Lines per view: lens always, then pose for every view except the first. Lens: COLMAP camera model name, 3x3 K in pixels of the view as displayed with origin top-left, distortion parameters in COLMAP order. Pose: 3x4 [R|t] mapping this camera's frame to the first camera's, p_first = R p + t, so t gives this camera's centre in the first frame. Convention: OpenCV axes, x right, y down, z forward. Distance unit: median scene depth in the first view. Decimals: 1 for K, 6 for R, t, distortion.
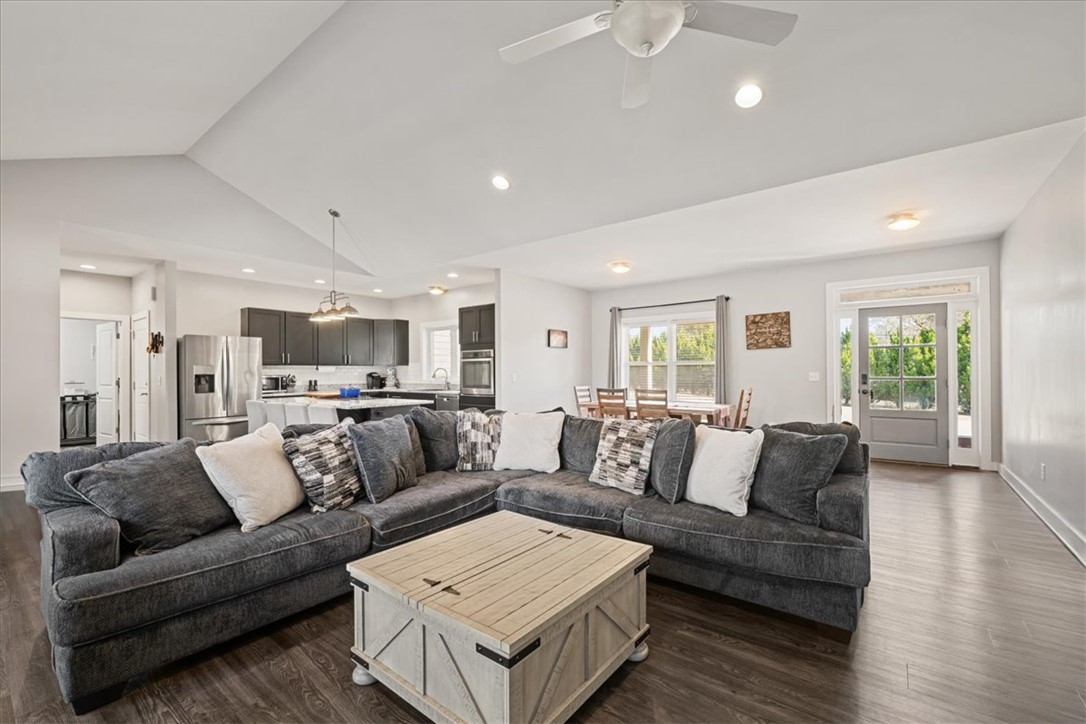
lens RADIAL K [[448.9, 0, 546.3], [0, 448.9, 371.3], [0, 0, 1]] dist [-0.003689, 0.000077]
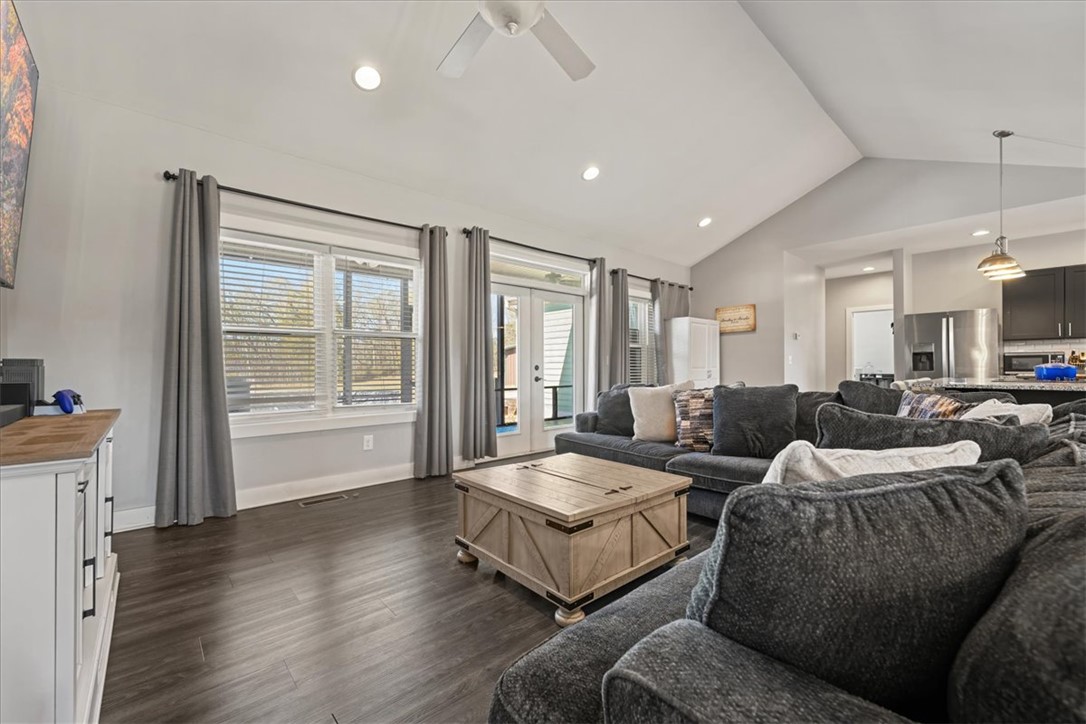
lens RADIAL K [[448.9, 0, 557.6], [0, 448.9, 358.2], [0, 0, 1]] dist [-0.003689, 0.000077]
pose [[-0.171145, -0.009106, -0.985204, 0.332864], [0.007748, 0.999914, -0.010588, 0.022921], [0.985215, -0.009446, -0.171060, 0.329995]]
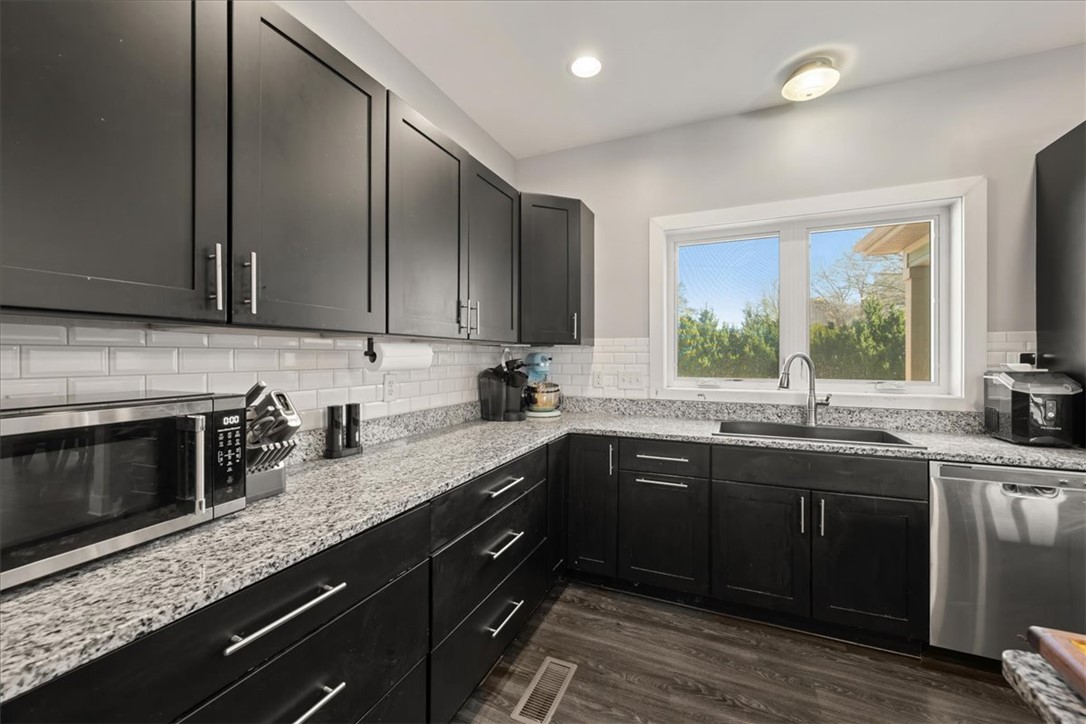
lens RADIAL K [[435.7, 0, 535.9], [0, 435.7, 359.2], [0, 0, 1]] dist [-0.009285, -0.000447]
pose [[0.974815, 0.003905, 0.222982, -0.580371], [-0.004740, 0.999984, 0.003207, -0.003586], [-0.222966, -0.004183, 0.974817, 0.942598]]
